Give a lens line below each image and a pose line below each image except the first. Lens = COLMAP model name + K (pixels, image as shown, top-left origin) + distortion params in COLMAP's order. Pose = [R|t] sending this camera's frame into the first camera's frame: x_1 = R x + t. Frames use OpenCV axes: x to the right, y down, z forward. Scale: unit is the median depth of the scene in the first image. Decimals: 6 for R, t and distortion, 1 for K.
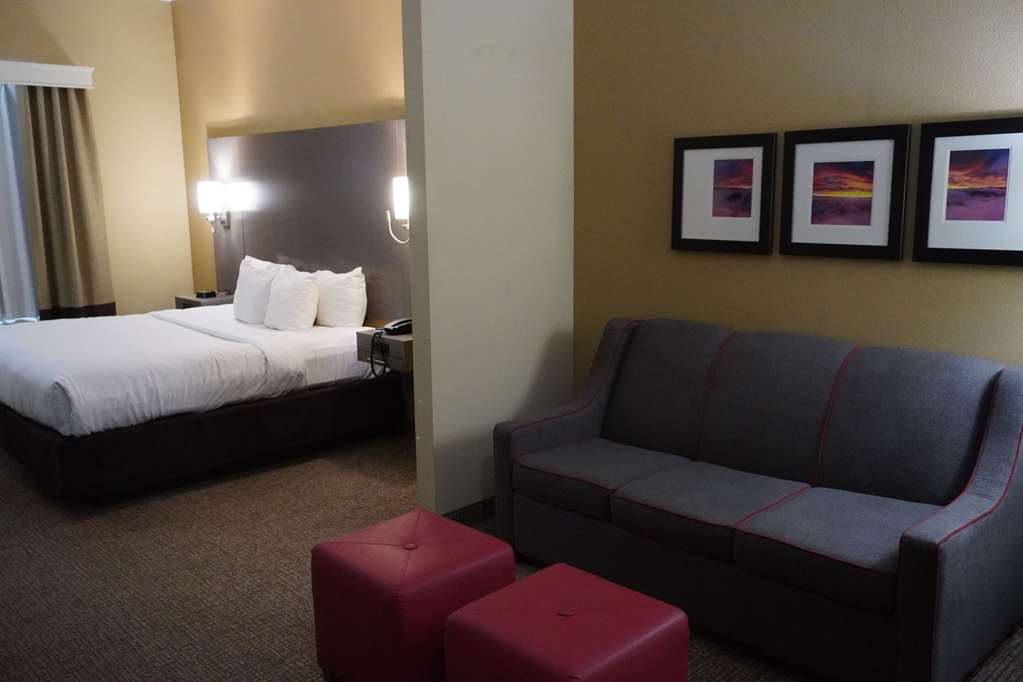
lens RADIAL K [[889.1, 0, 527.0], [0, 889.1, 369.2], [0, 0, 1]] dist [-0.022128, 0.020389]
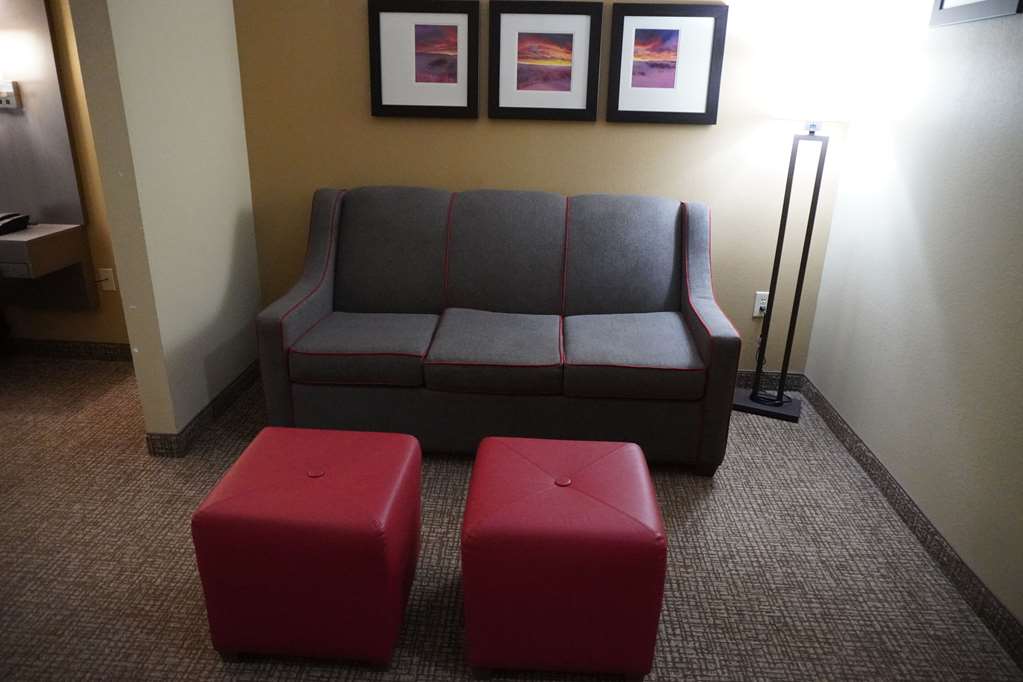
lens RADIAL K [[685.2, 0, 511.4], [0, 685.2, 345.6], [0, 0, 1]] dist [-0.049758, 0.034027]
pose [[0.742459, -0.222975, 0.631693, -0.300873], [0.102943, 0.969755, 0.221311, -0.039149], [-0.661934, -0.099286, 0.742957, 0.319201]]
